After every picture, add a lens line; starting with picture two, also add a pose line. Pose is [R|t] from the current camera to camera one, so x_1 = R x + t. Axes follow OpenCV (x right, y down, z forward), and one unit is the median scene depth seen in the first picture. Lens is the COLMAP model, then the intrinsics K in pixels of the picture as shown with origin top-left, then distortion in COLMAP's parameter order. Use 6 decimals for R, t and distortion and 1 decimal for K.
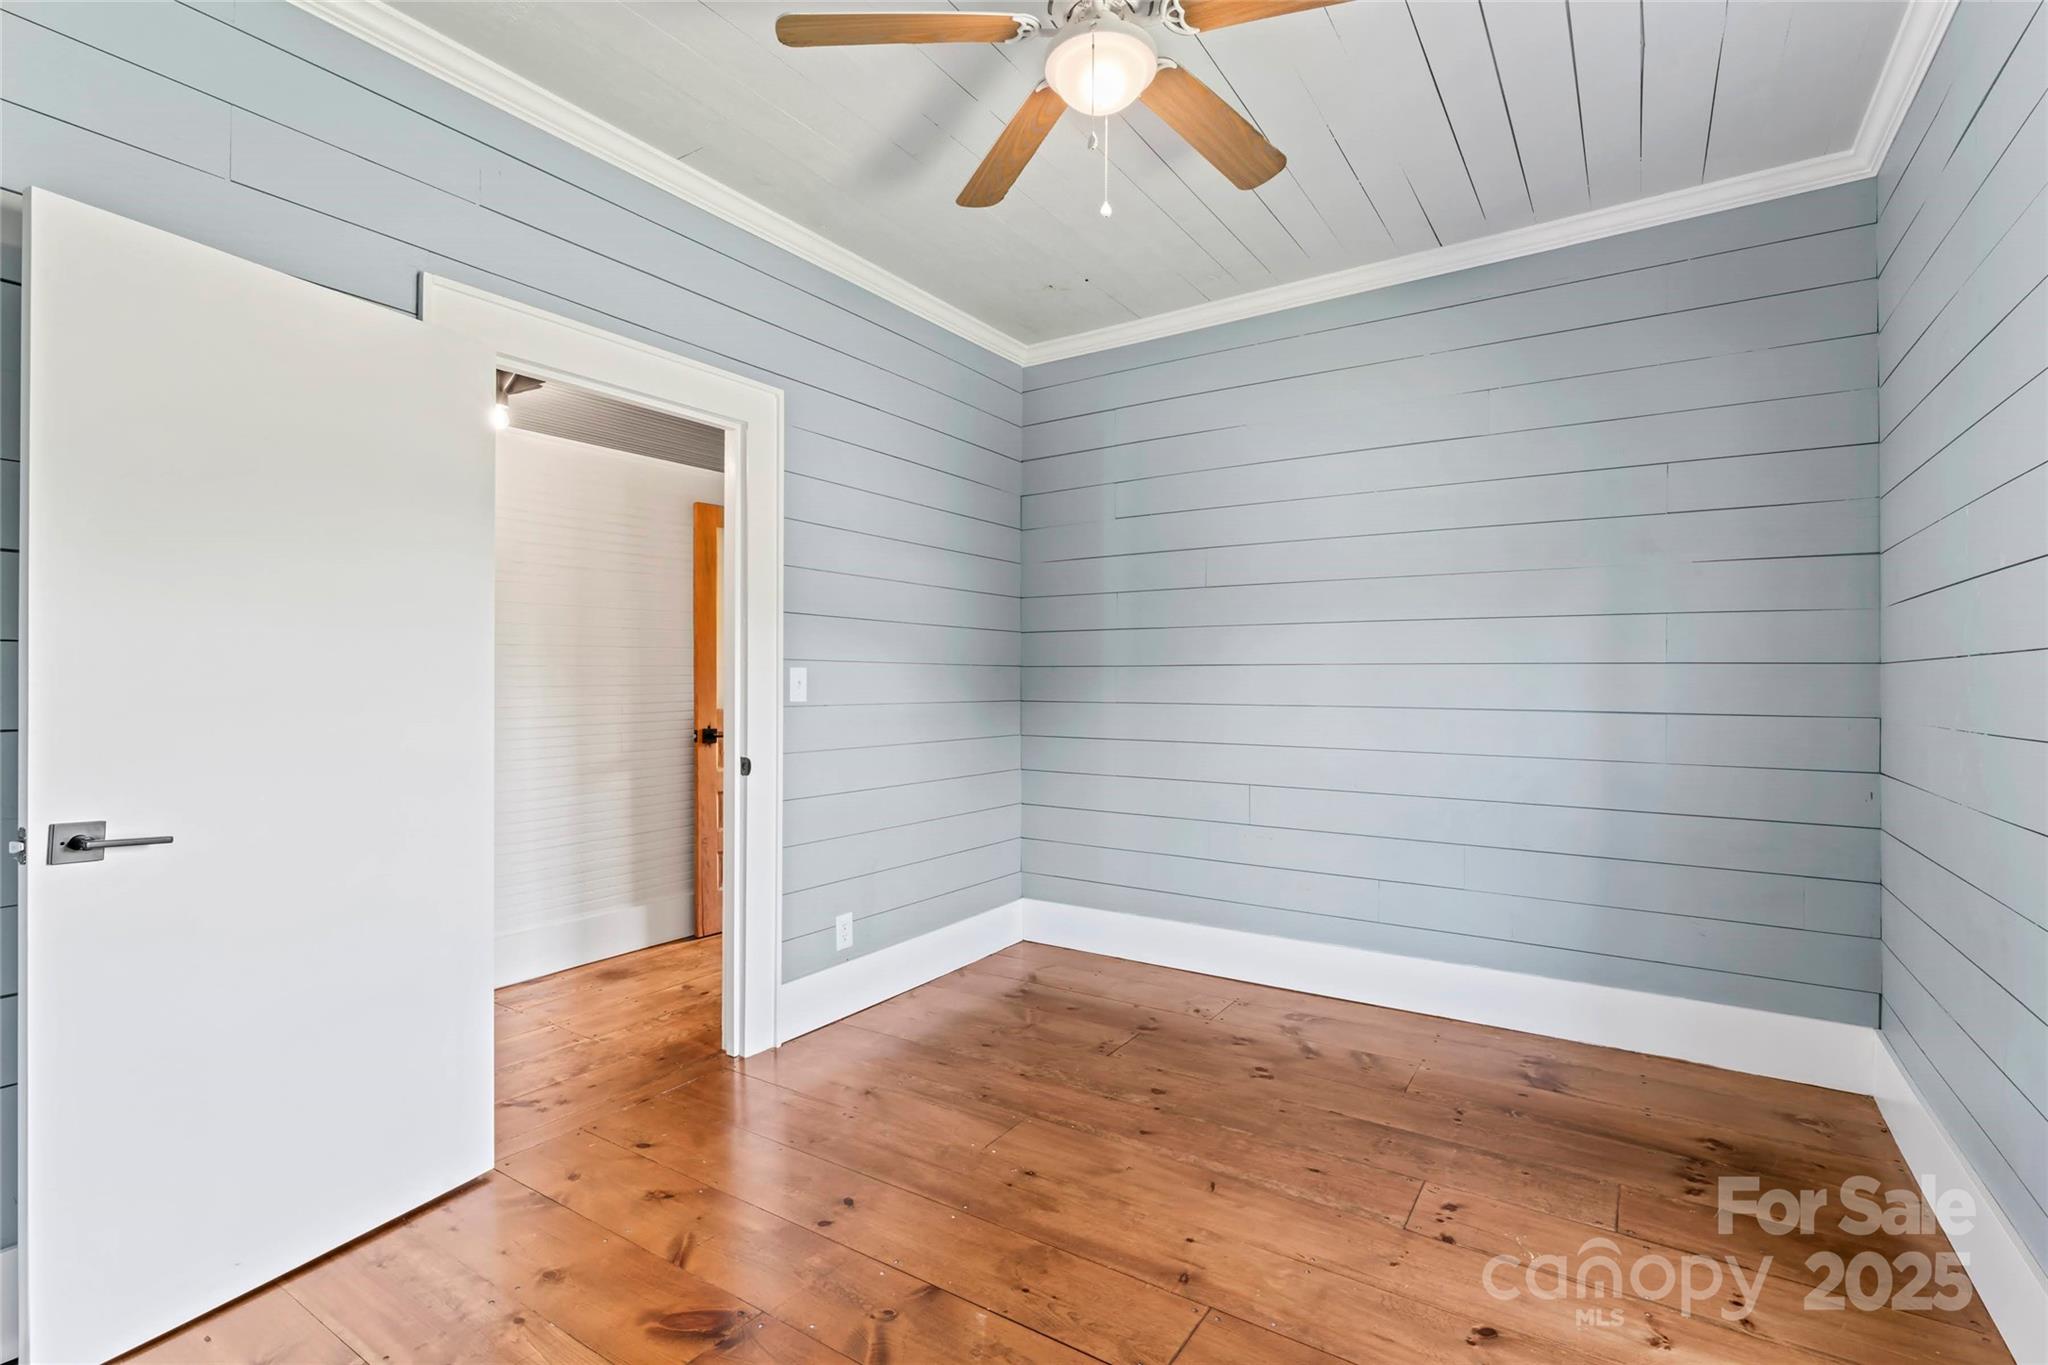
lens RADIAL K [[936.7, 0, 1024.0], [0, 936.7, 676.4], [0, 0, 1]] dist [0.000911, 0.000011]
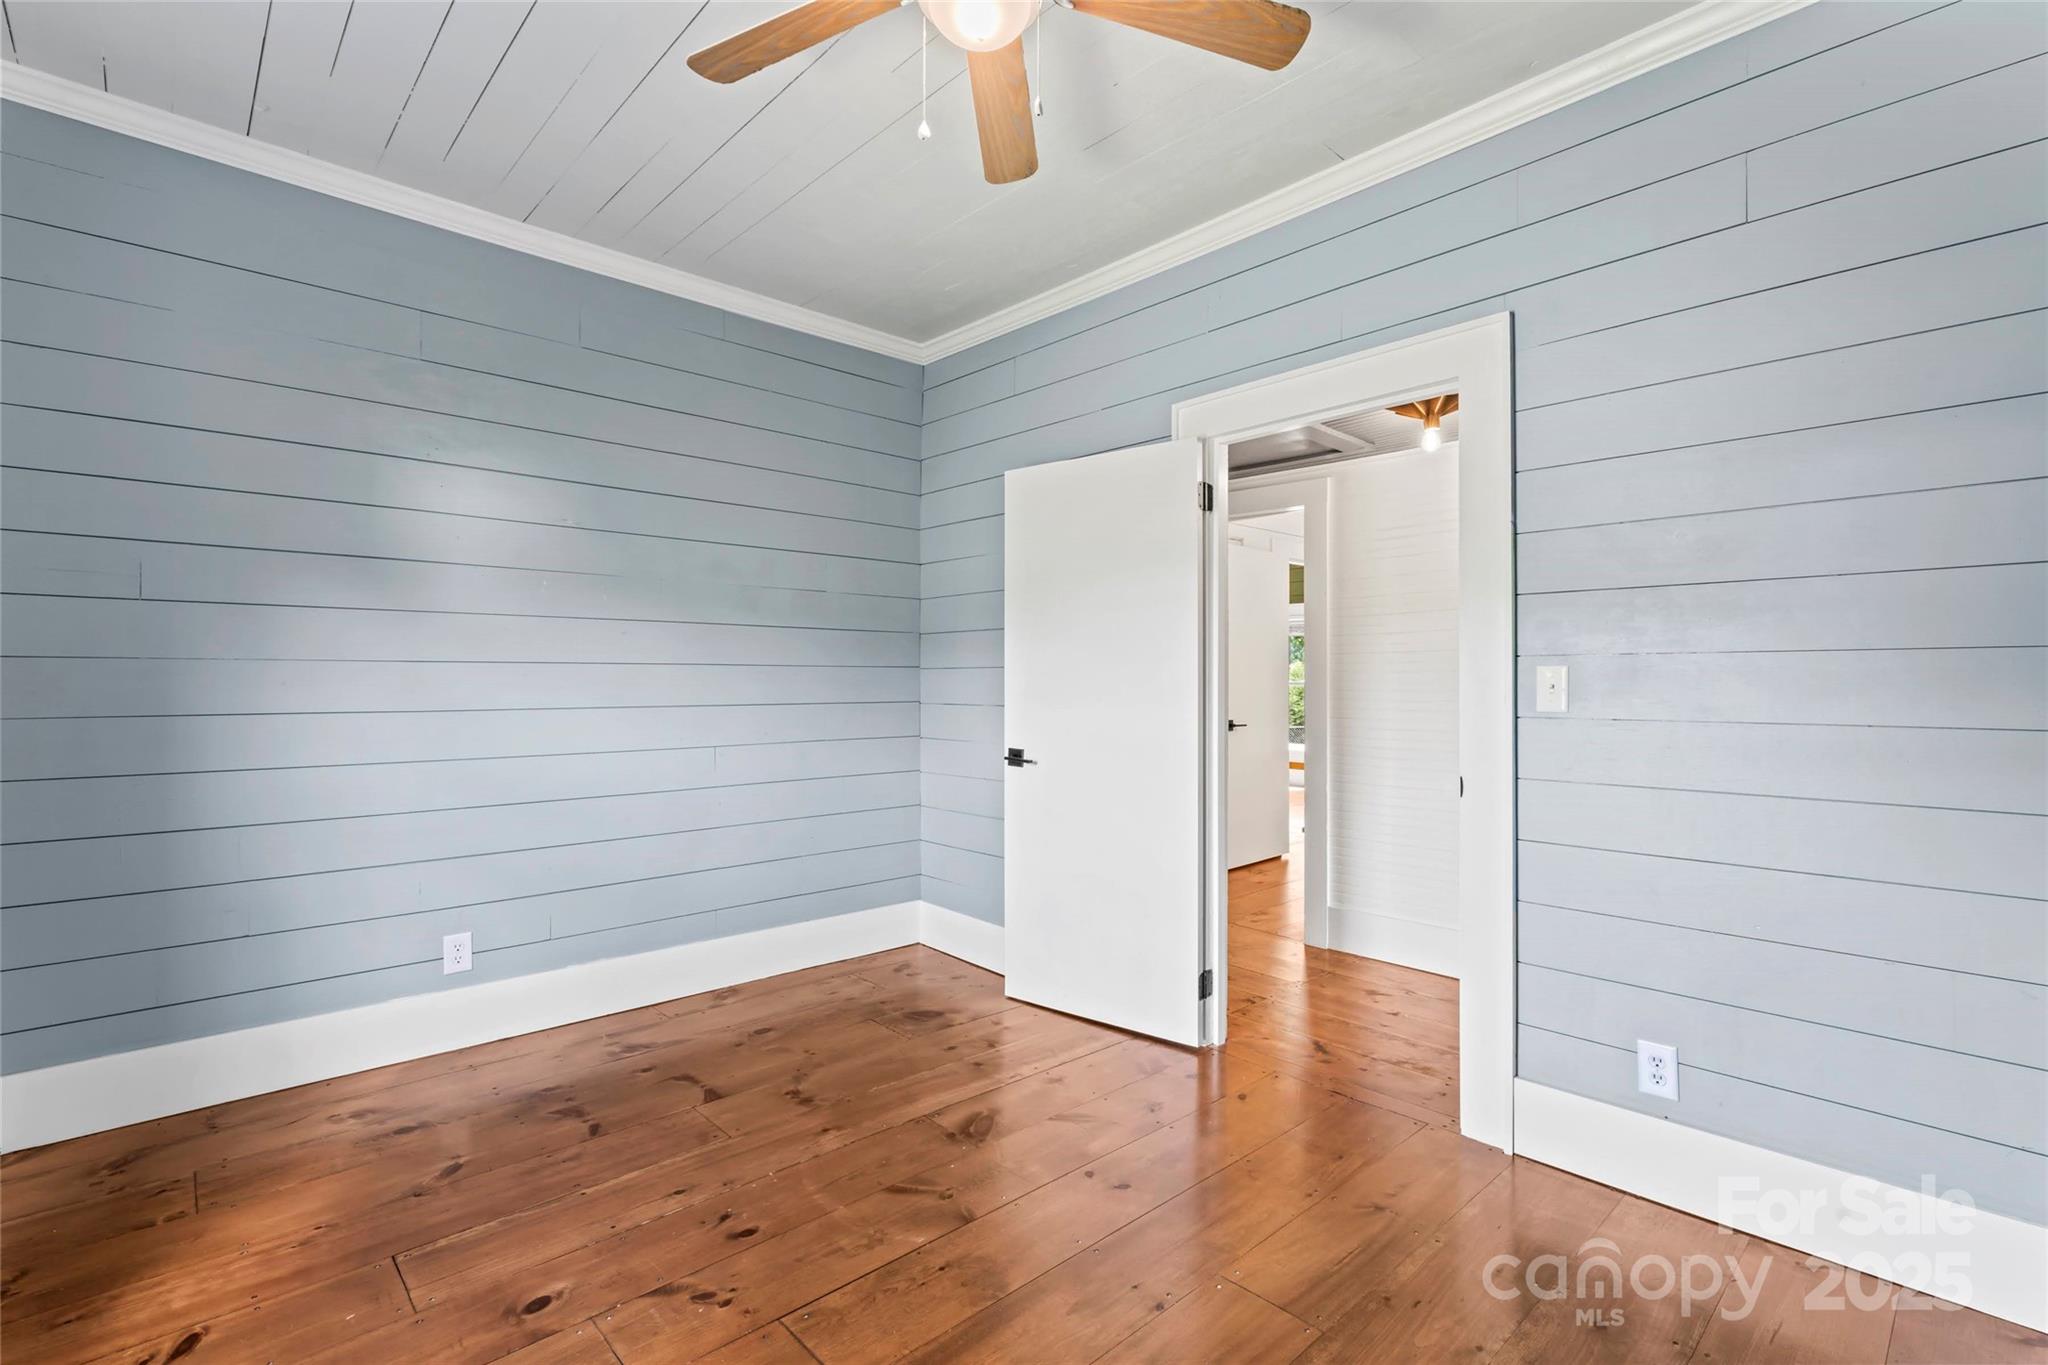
lens RADIAL K [[936.7, 0, 1024.0], [0, 936.7, 676.4], [0, 0, 1]] dist [0.000911, 0.000011]
pose [[-0.228575, -0.012951, -0.973440, 0.859233], [0.002292, 0.999902, -0.013841, 0.012339], [0.973524, -0.005395, -0.228523, 1.143121]]
